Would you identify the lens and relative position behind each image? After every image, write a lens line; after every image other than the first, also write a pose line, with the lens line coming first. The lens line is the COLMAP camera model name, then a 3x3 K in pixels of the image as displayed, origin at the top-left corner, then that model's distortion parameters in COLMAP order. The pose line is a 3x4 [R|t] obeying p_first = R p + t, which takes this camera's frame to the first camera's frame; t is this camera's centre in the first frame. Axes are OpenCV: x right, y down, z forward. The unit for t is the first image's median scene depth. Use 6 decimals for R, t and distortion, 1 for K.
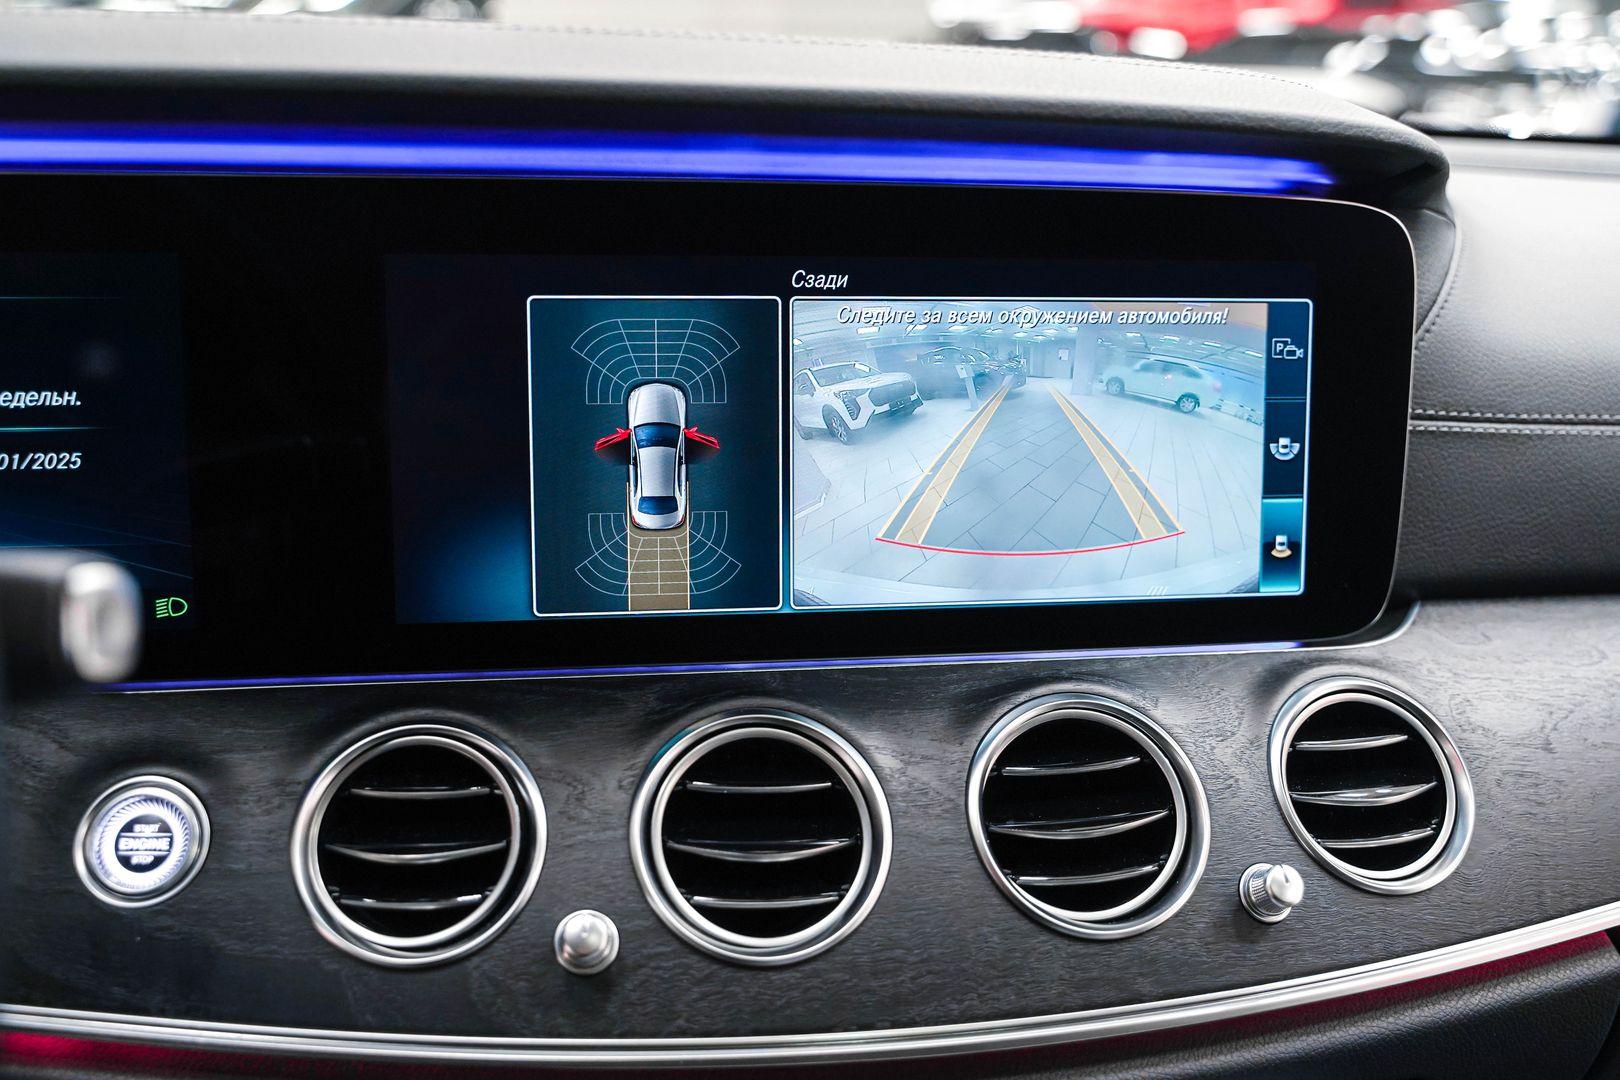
lens RADIAL K [[1624.9, 0, 810.0], [0, 1624.9, 540.0], [0, 0, 1]] dist [-0.009767, -0.010683]
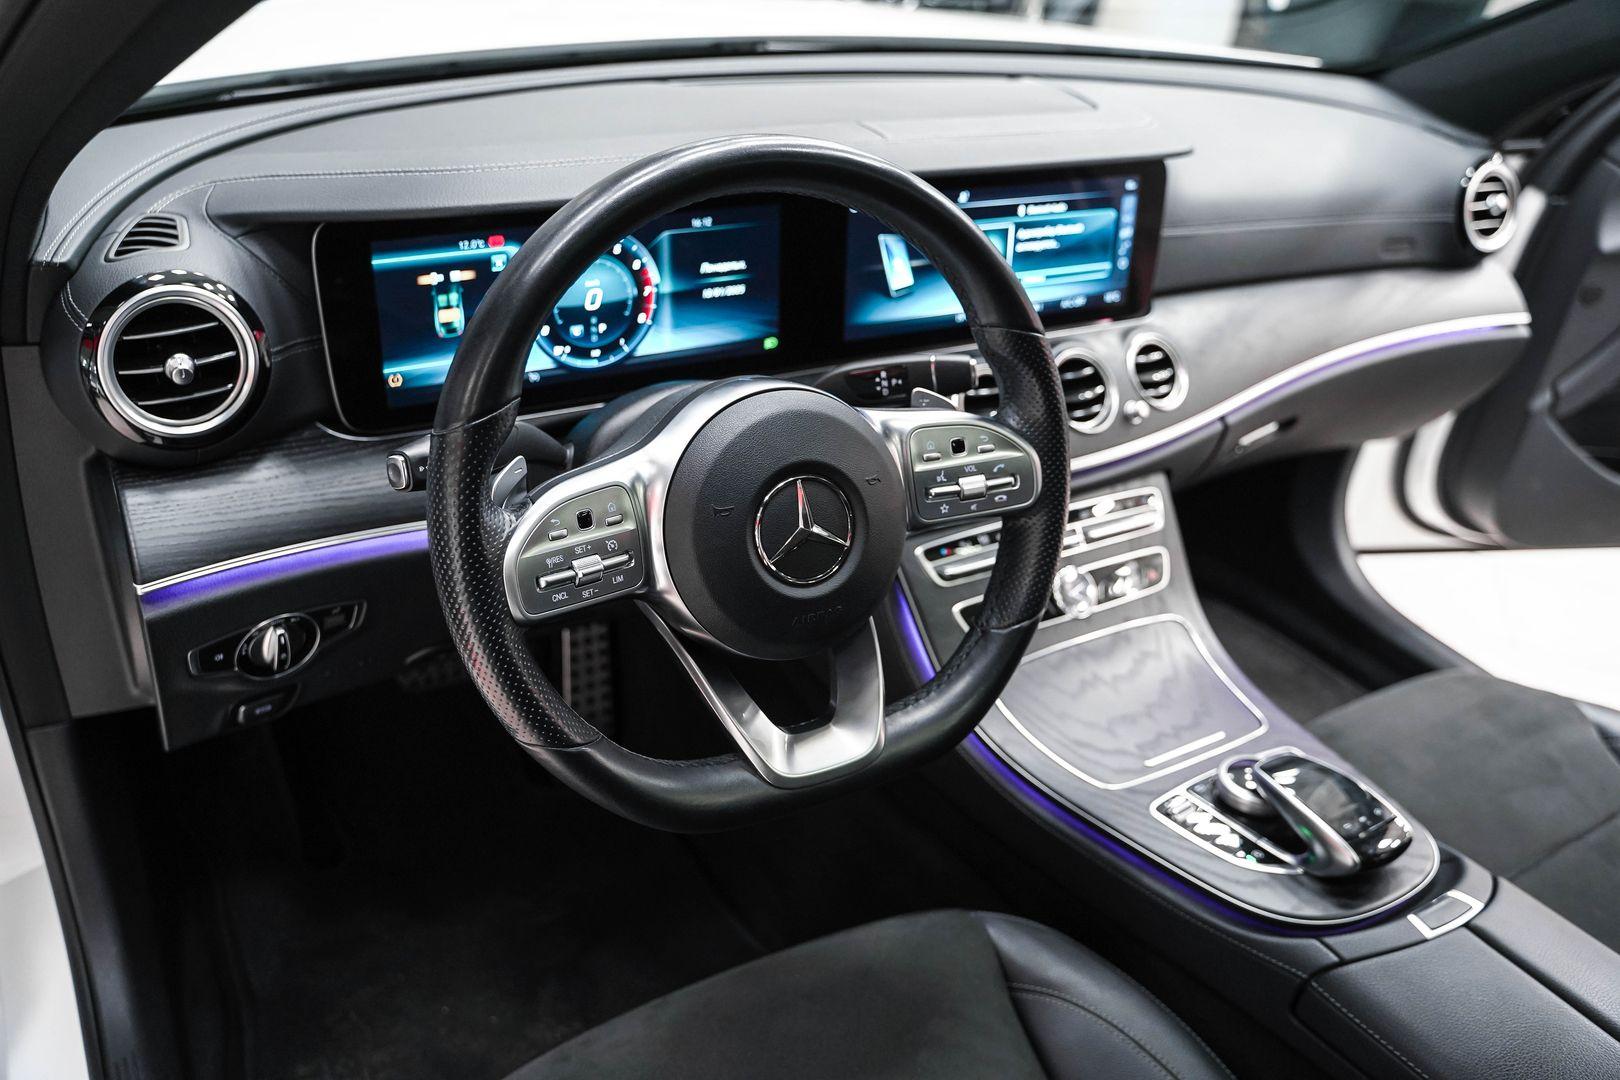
lens RADIAL K [[1311.1, 0, 810.0], [0, 1311.1, 540.0], [0, 0, 1]] dist [-0.118536, 0.087746]
pose [[0.933880, -0.129764, 0.333210, -1.094270], [0.022307, 0.951159, 0.307895, -0.304154], [-0.356889, -0.280104, 0.891163, -0.966454]]
